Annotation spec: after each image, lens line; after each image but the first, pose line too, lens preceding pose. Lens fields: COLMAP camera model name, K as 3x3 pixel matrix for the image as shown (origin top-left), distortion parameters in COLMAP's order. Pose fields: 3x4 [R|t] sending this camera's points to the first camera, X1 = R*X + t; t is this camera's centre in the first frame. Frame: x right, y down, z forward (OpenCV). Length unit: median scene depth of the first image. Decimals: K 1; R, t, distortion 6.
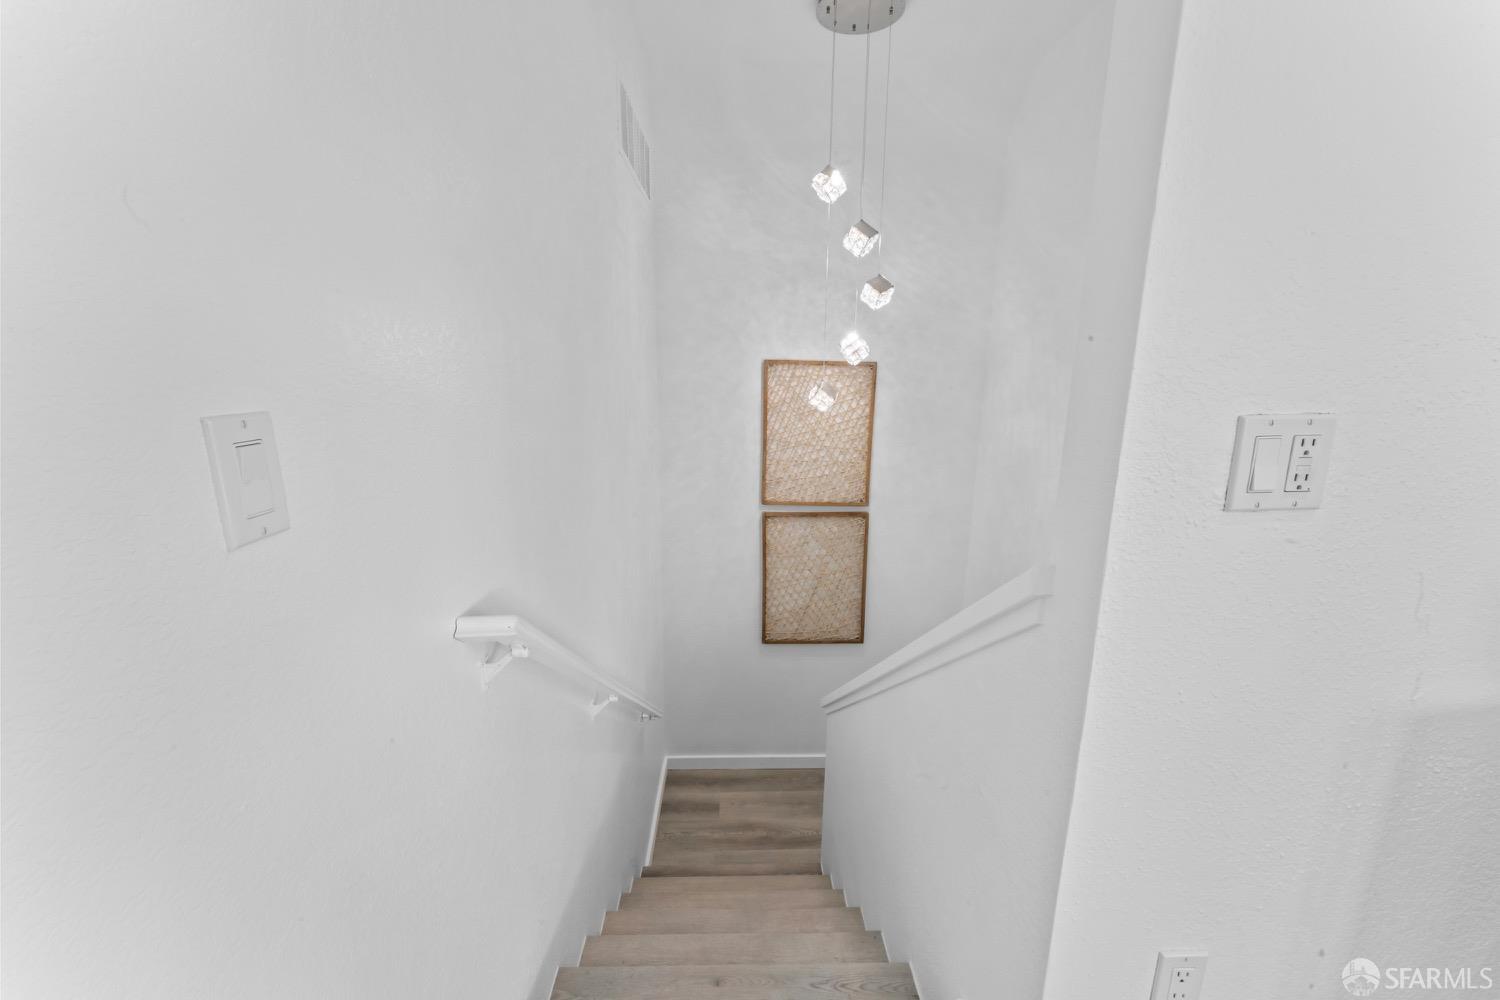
lens RADIAL K [[605.7, 0, 749.2], [0, 605.7, 495.5], [0, 0, 1]] dist [0.001182, 0.000075]
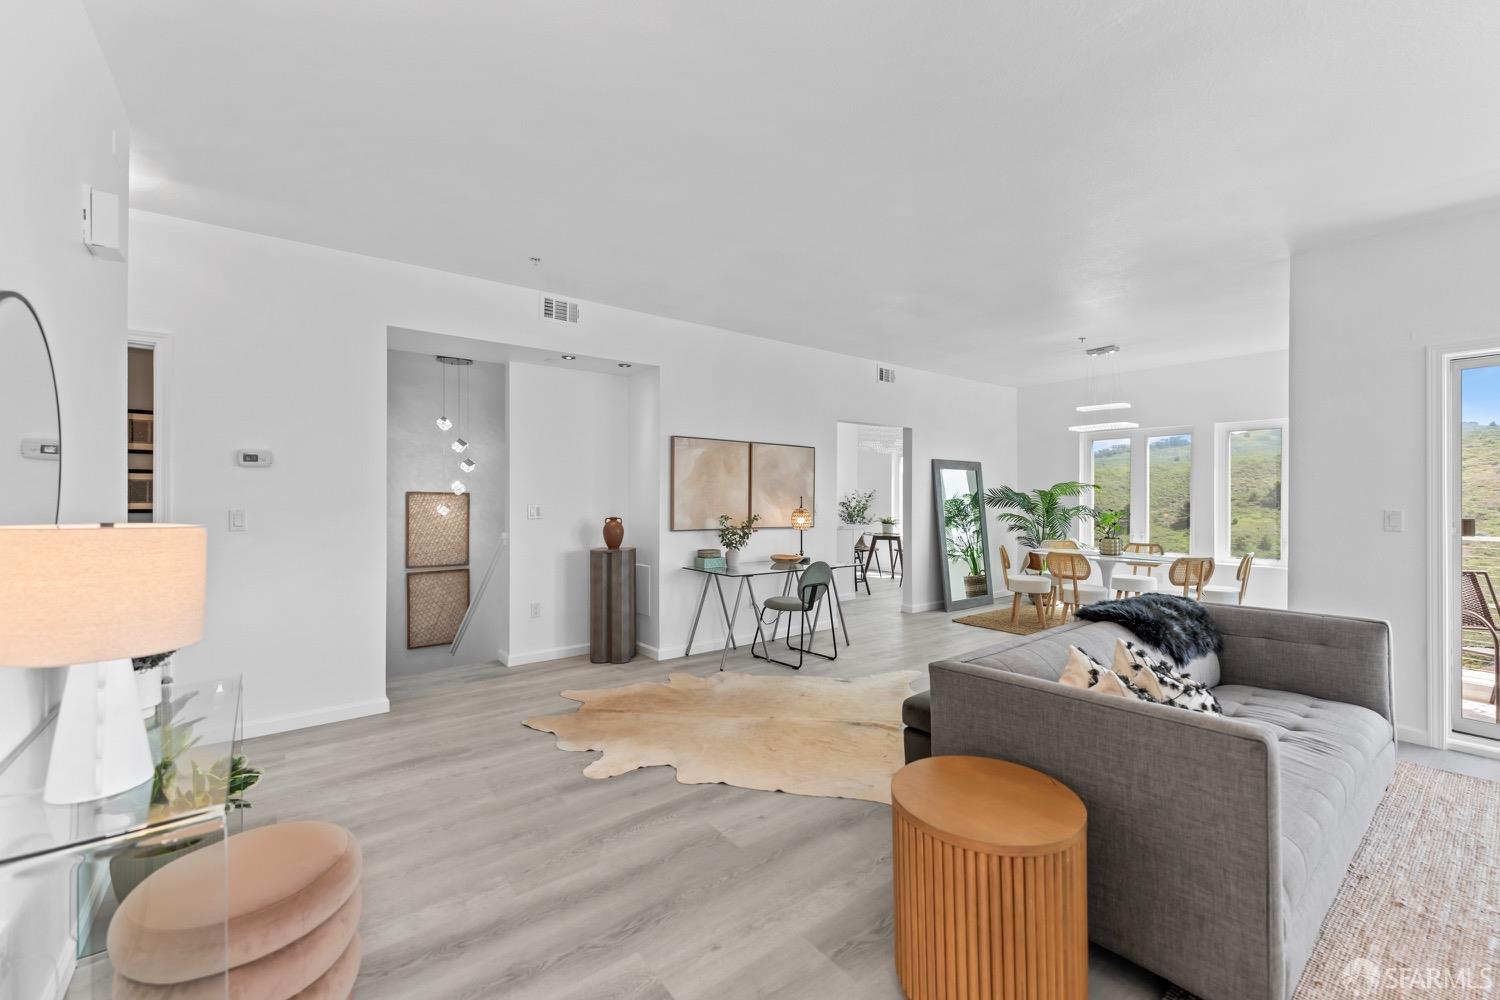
lens RADIAL K [[605.7, 0, 749.2], [0, 605.7, 495.5], [0, 0, 1]] dist [0.001182, 0.000075]
pose [[0.806426, -0.010550, 0.591241, -0.235131], [0.126734, 0.979692, -0.155378, 0.225317], [-0.577594, 0.200231, 0.791386, -1.154290]]
